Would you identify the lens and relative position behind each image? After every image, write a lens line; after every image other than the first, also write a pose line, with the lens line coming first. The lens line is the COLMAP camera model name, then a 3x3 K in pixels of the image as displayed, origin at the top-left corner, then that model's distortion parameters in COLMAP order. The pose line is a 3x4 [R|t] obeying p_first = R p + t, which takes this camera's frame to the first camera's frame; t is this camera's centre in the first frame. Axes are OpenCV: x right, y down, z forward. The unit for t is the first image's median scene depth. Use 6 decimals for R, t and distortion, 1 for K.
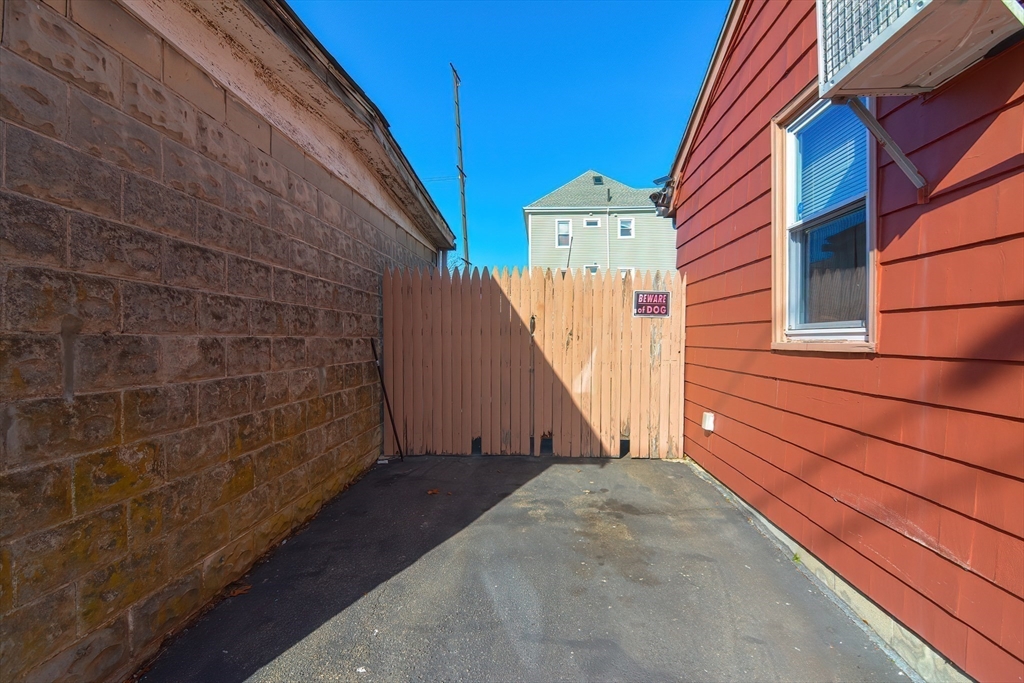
lens RADIAL K [[502.4, 0, 513.8], [0, 502.4, 343.2], [0, 0, 1]] dist [-0.002308, -0.005937]
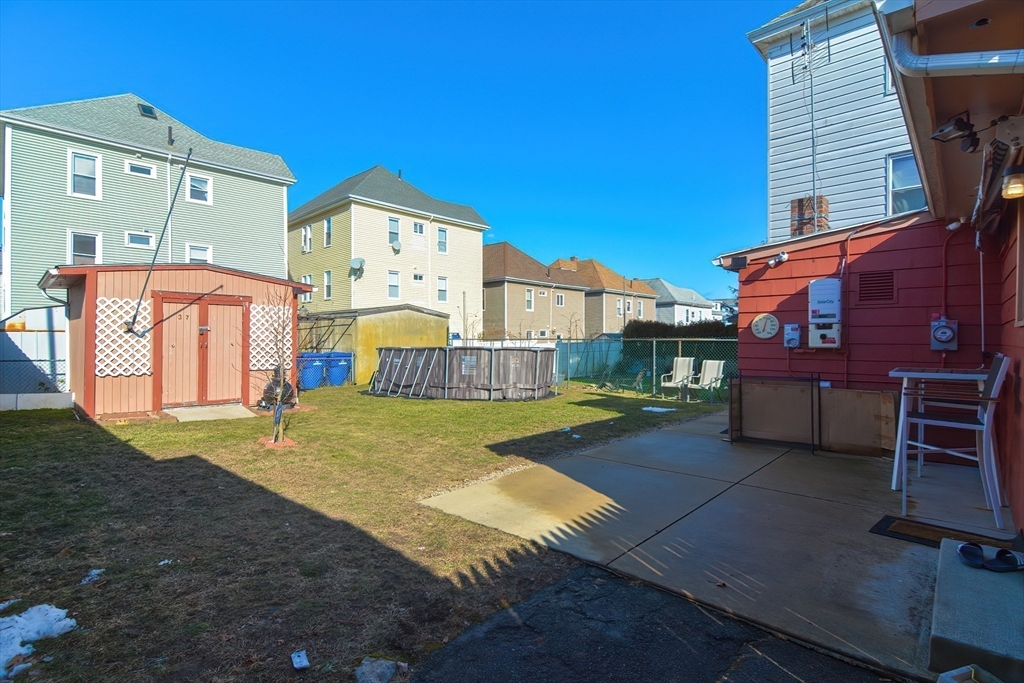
lens RADIAL K [[502.4, 0, 543.4], [0, 502.4, 338.5], [0, 0, 1]] dist [-0.002308, -0.005937]
pose [[0.615219, 0.004751, 0.788342, -0.230528], [0.008388, 0.999886, -0.012572, -0.016419], [-0.788312, 0.014347, 0.615109, 1.091432]]
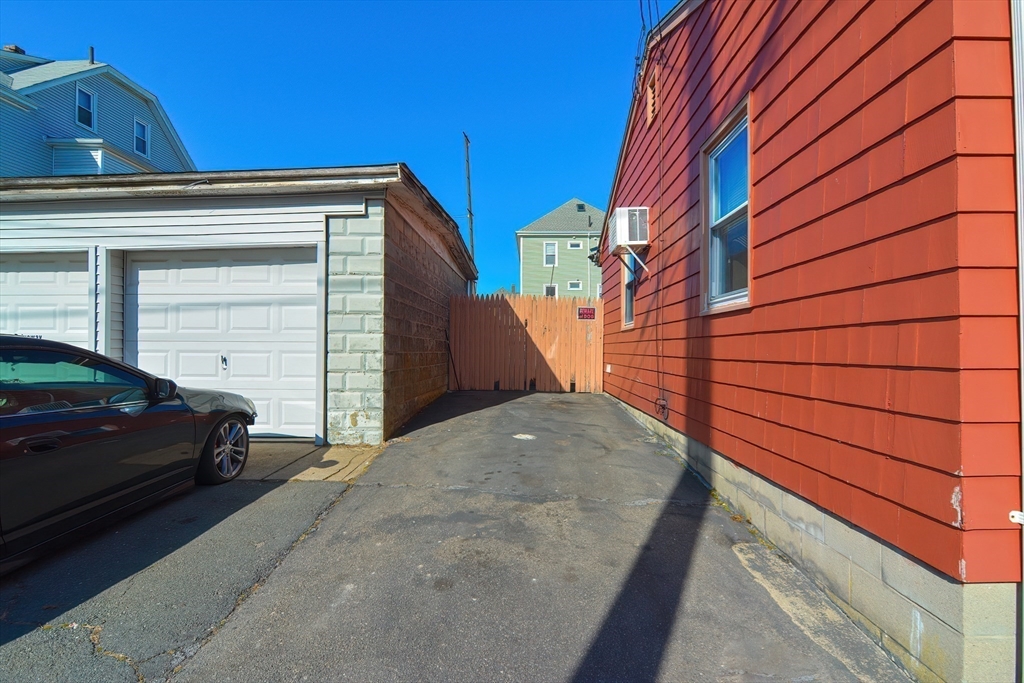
lens RADIAL K [[502.4, 0, 512.1], [0, 502.4, 342.3], [0, 0, 1]] dist [-0.002308, -0.005937]
pose [[0.999819, 0.007720, 0.017407, -0.049338], [-0.007306, 0.999692, -0.023711, 0.080382], [-0.017585, 0.023580, 0.999567, -0.932604]]
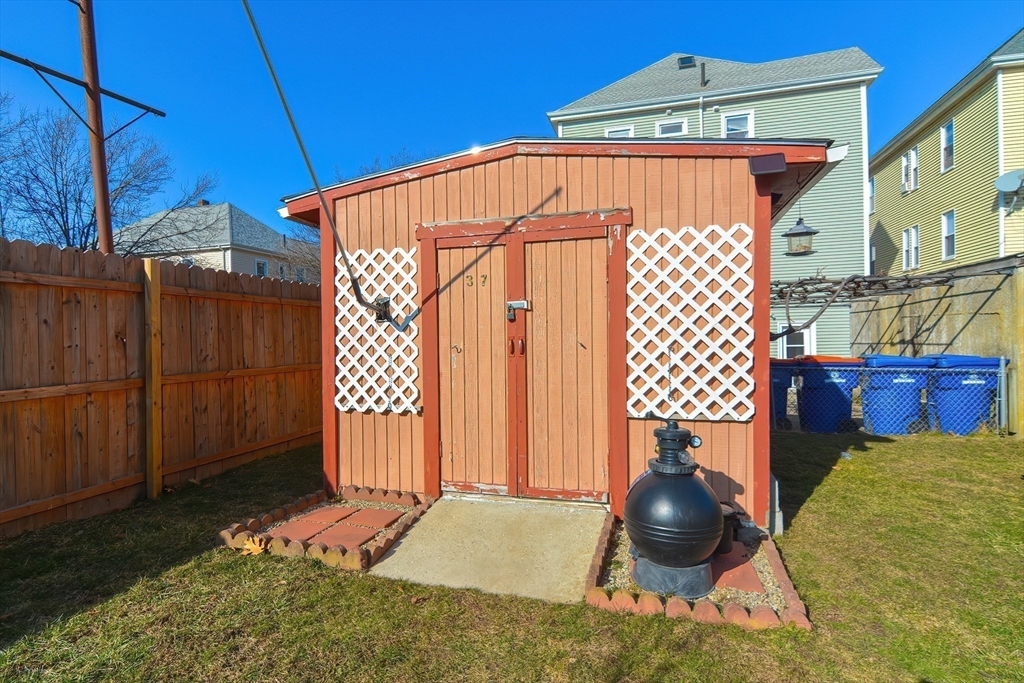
lens RADIAL K [[502.1, 0, 514.8], [0, 502.1, 345.5], [0, 0, 1]] dist [-0.008597, -0.002346]
pose [[0.973435, -0.011875, -0.228653, 0.691740], [0.013821, 0.999881, 0.006911, -0.034448], [0.228544, -0.009887, 0.973483, 2.616867]]
